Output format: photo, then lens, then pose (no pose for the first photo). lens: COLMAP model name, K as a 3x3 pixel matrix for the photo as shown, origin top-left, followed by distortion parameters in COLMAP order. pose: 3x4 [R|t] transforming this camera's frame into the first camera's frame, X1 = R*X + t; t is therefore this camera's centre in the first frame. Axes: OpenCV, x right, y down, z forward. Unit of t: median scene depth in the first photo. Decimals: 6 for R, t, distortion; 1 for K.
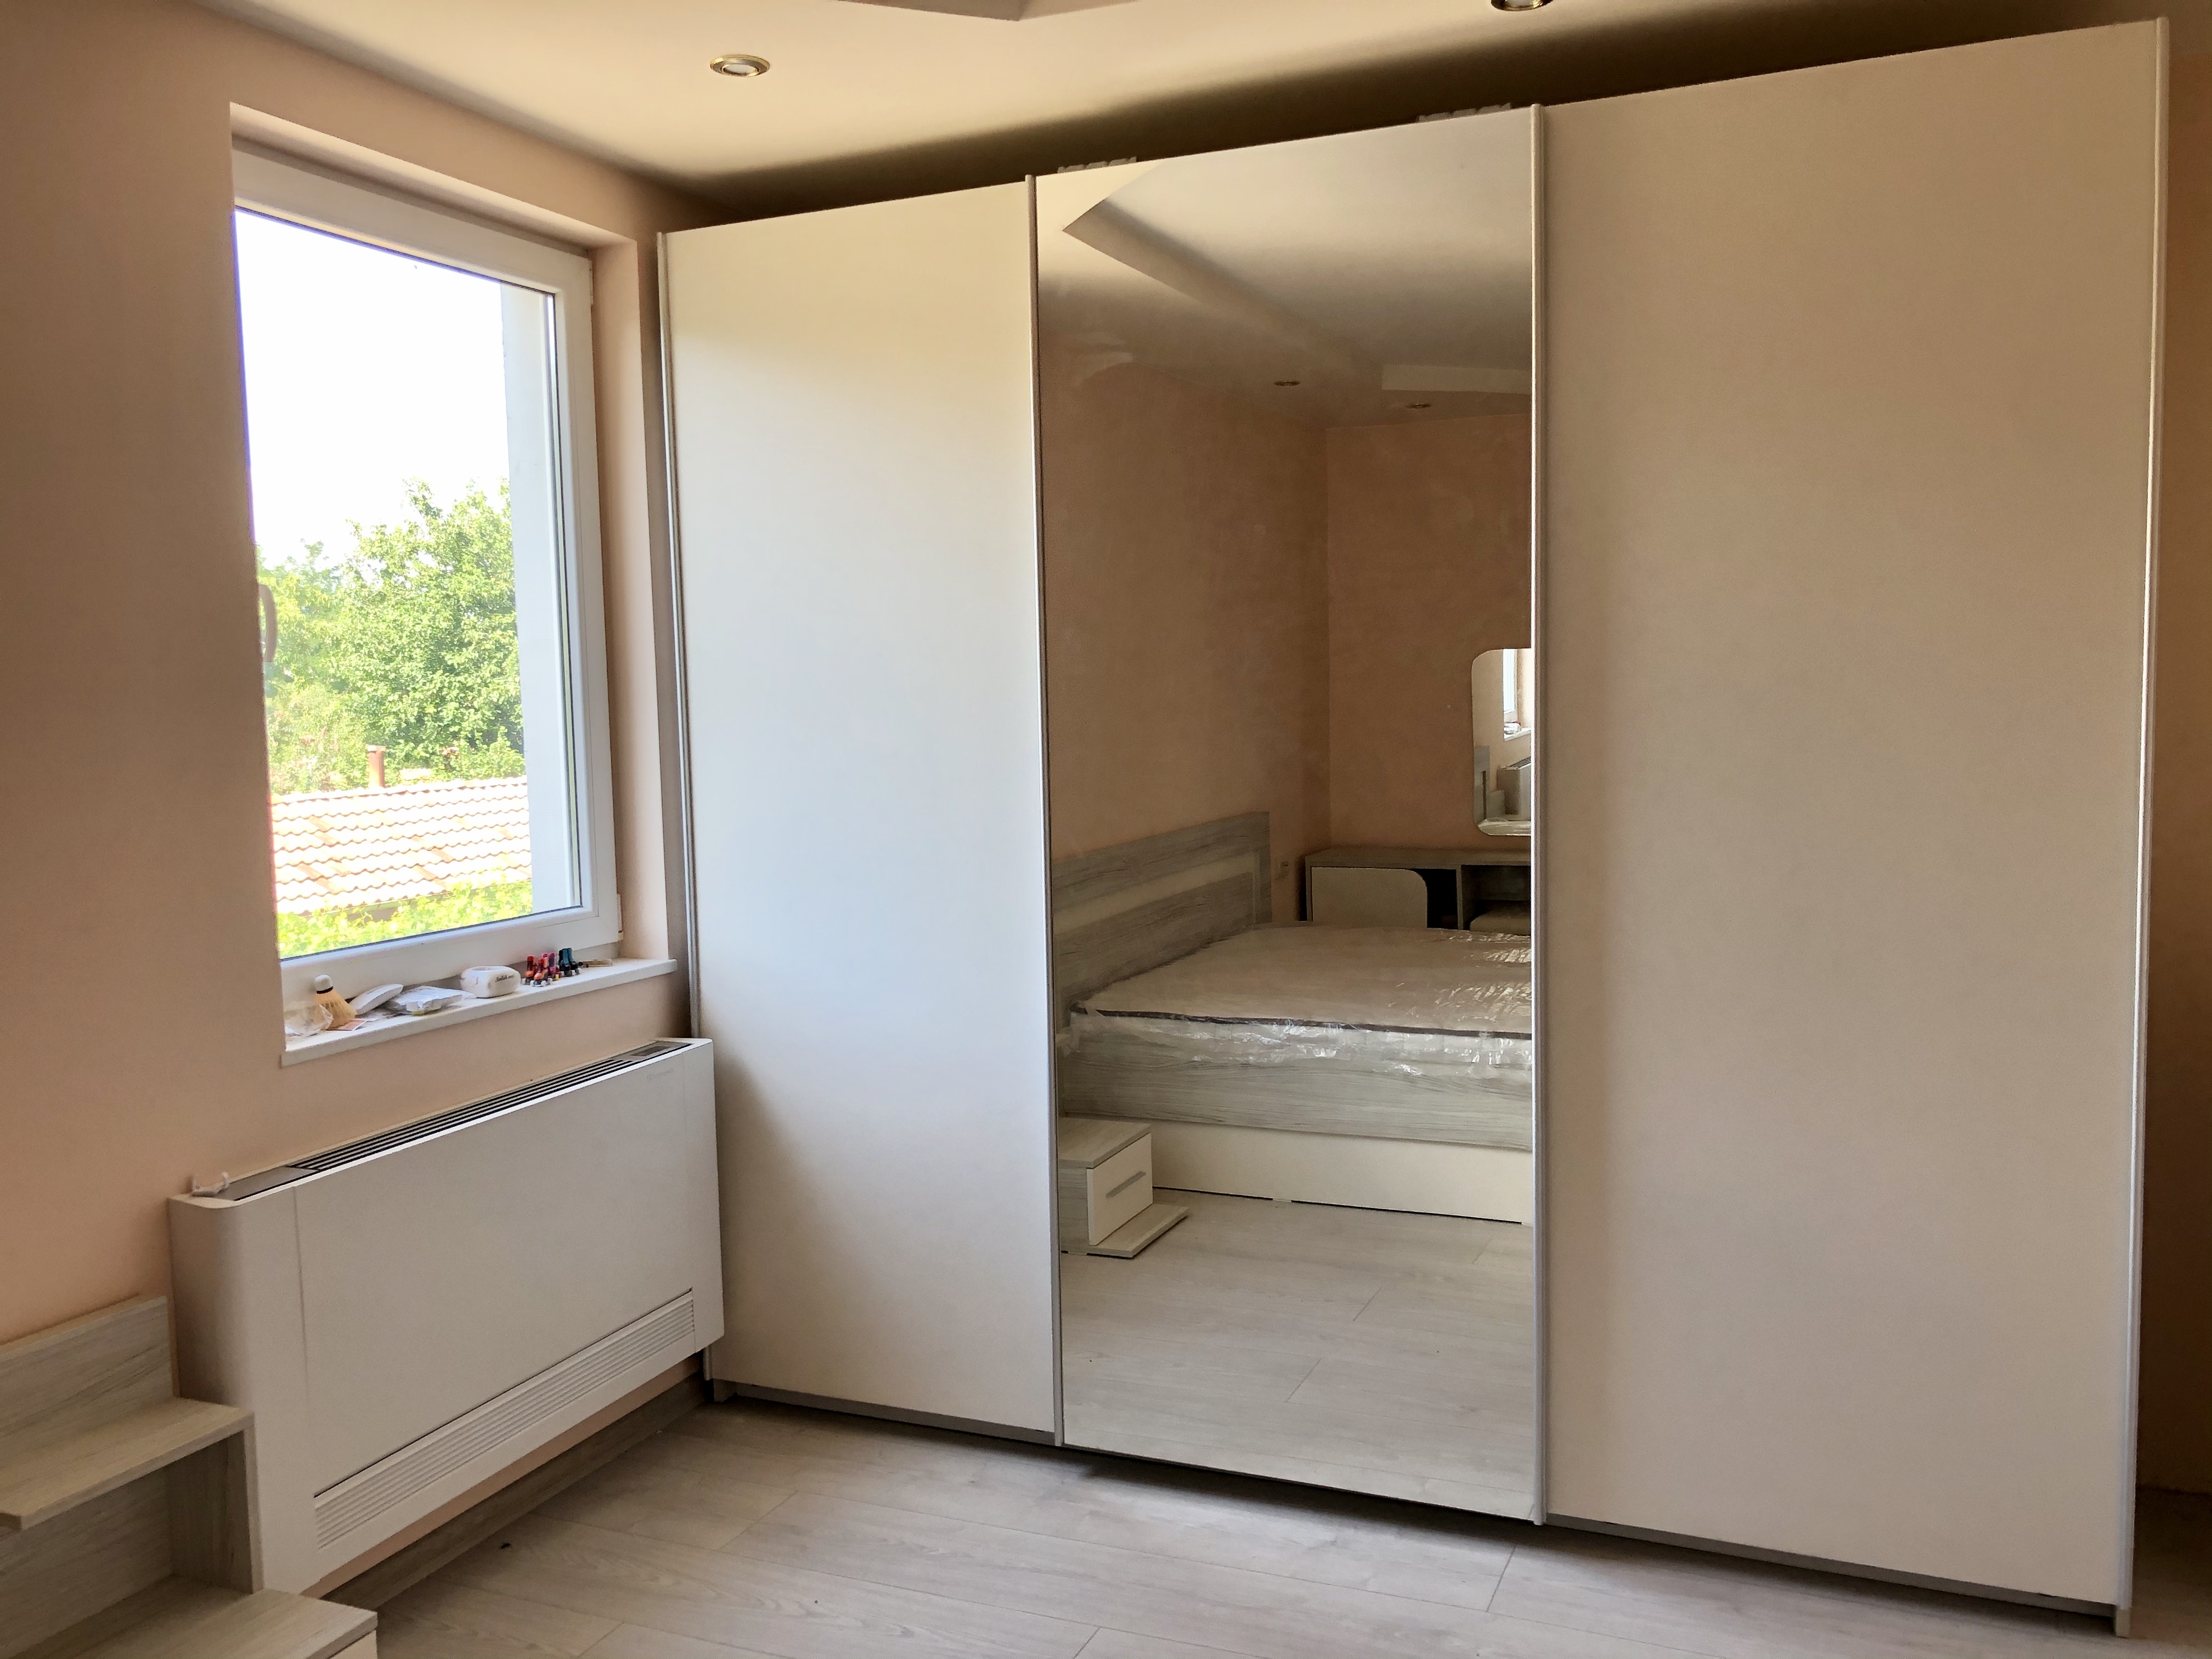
lens RADIAL K [[1812.3, 0, 1088.1], [0, 1812.3, 828.3], [0, 0, 1]] dist [0.049166, -0.075217]
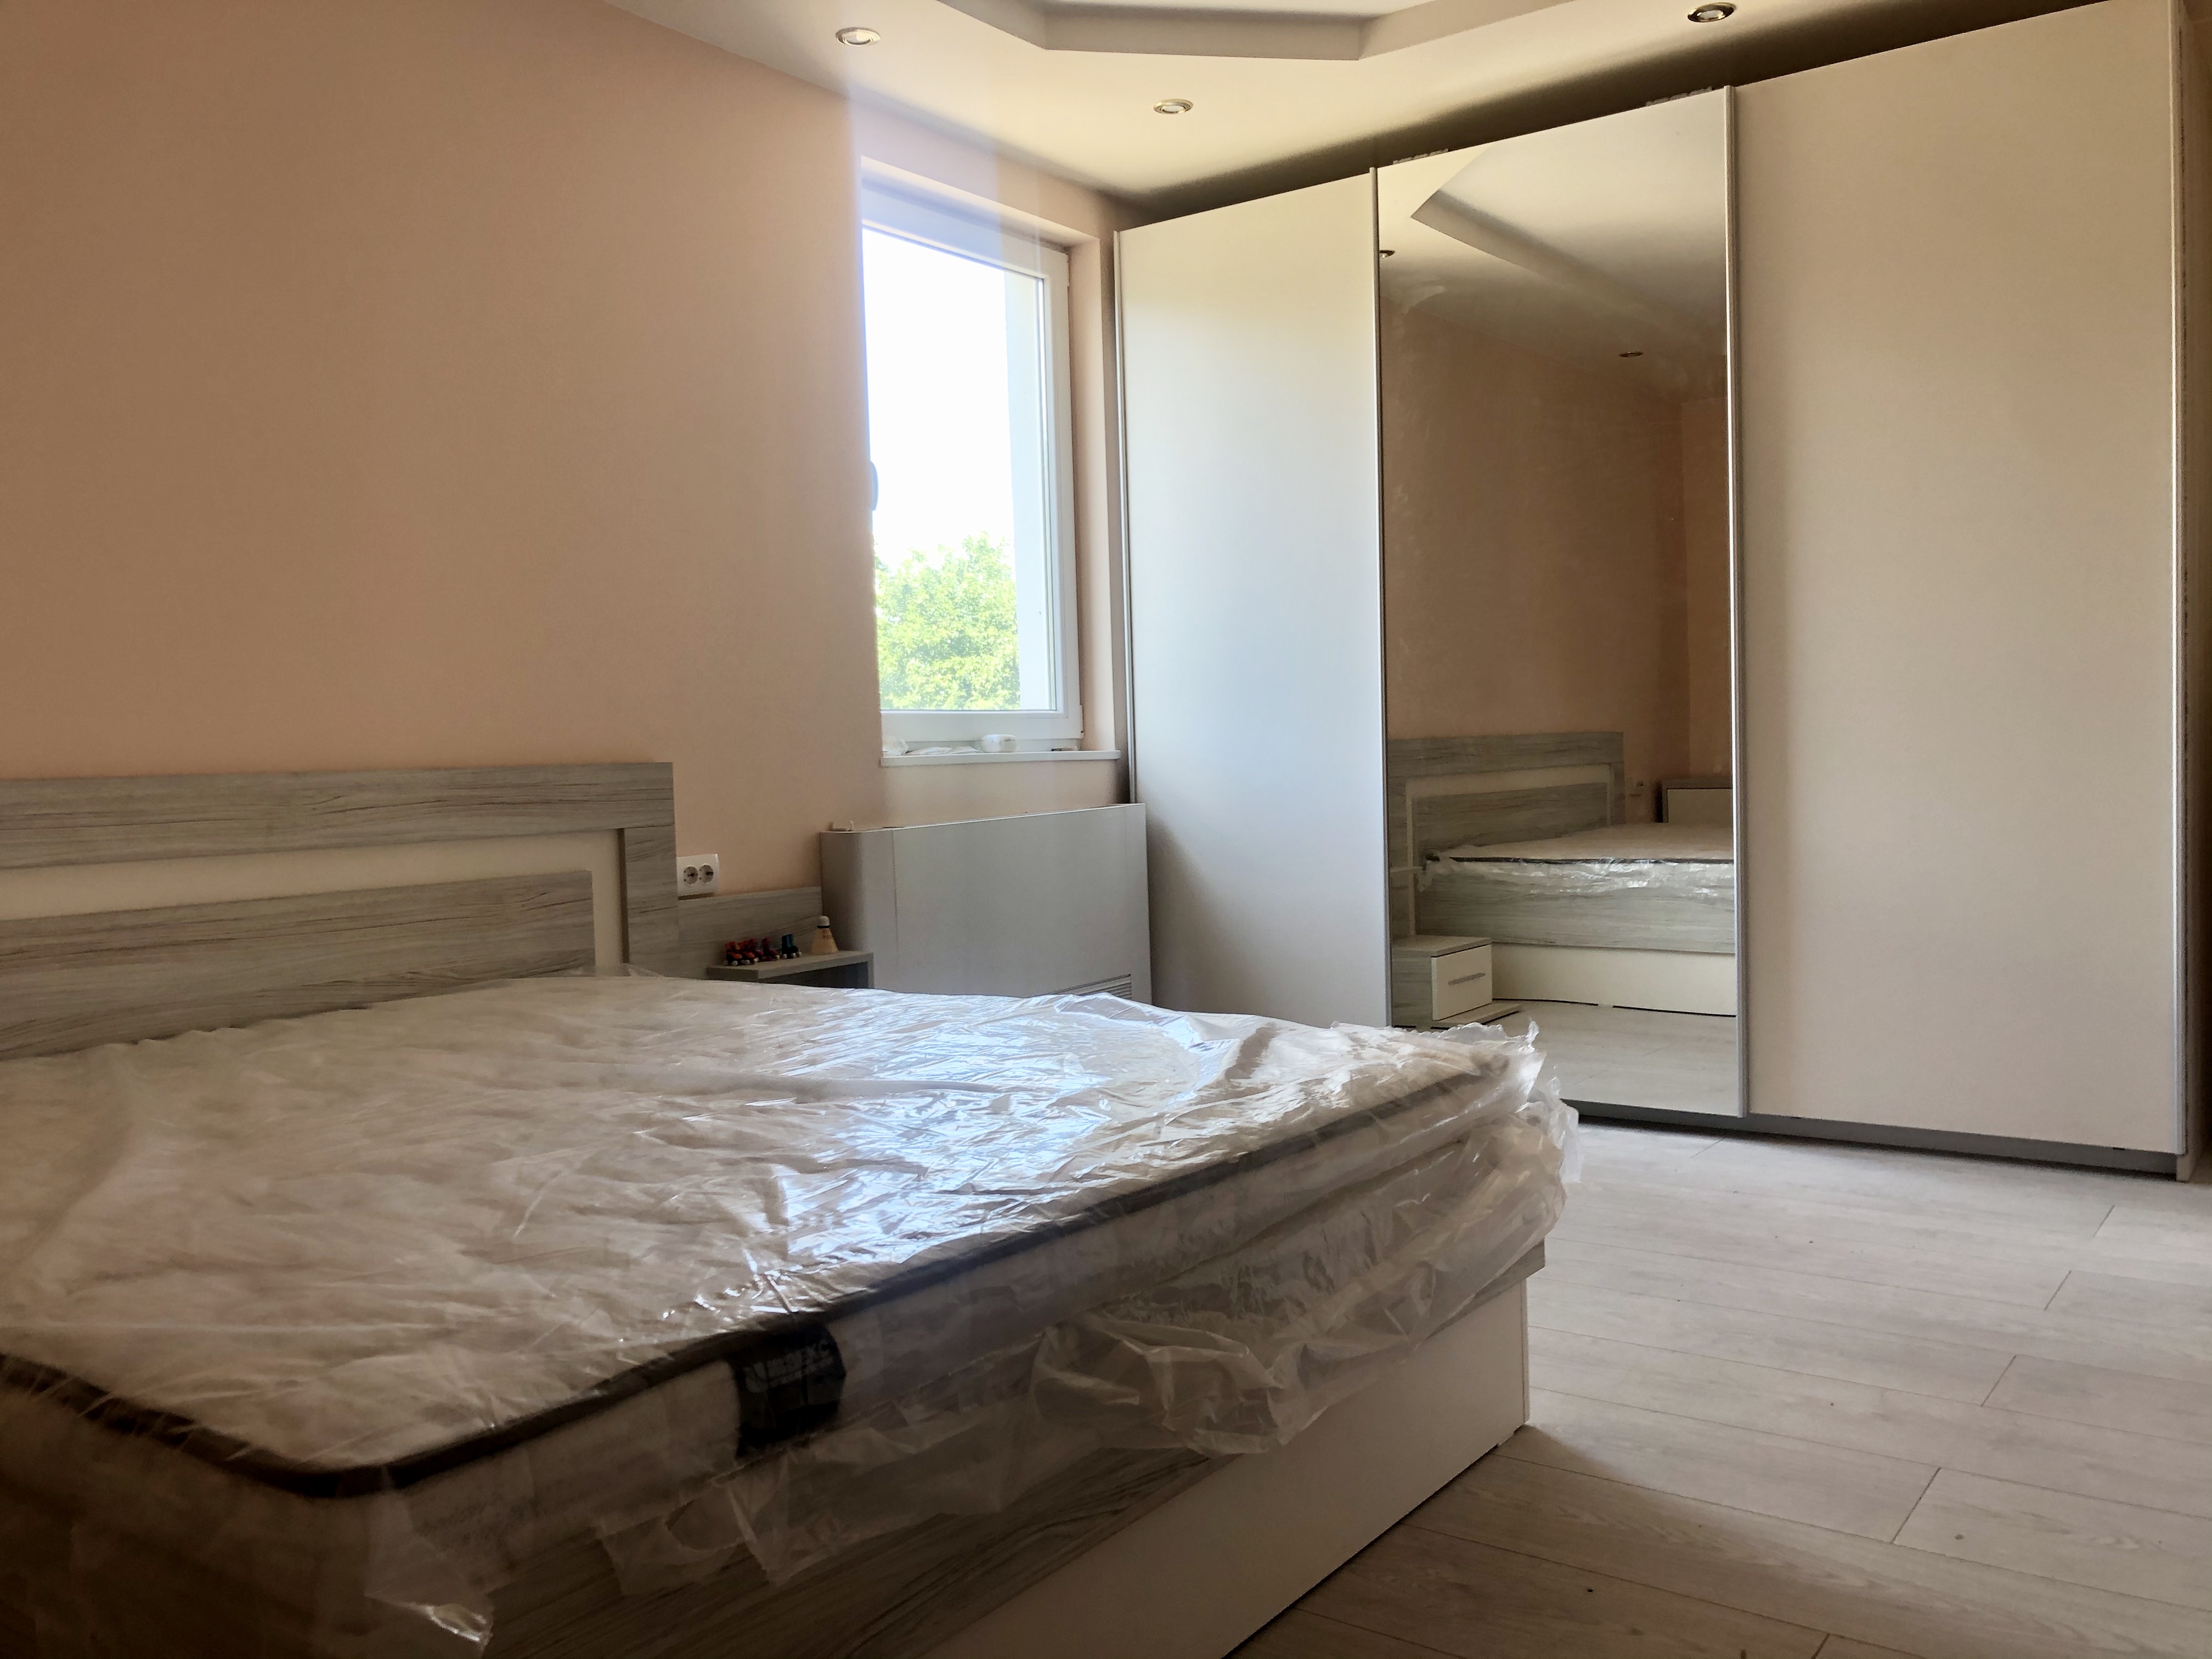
lens RADIAL K [[1820.6, 0, 1106.0], [0, 1820.6, 829.5], [0, 0, 1]] dist [0.057185, -0.086156]
pose [[0.976199, 0.004840, -0.216825, 0.066101], [-0.010441, 0.999641, -0.024692, 0.166911], [0.216628, 0.026368, 0.975898, -0.364413]]
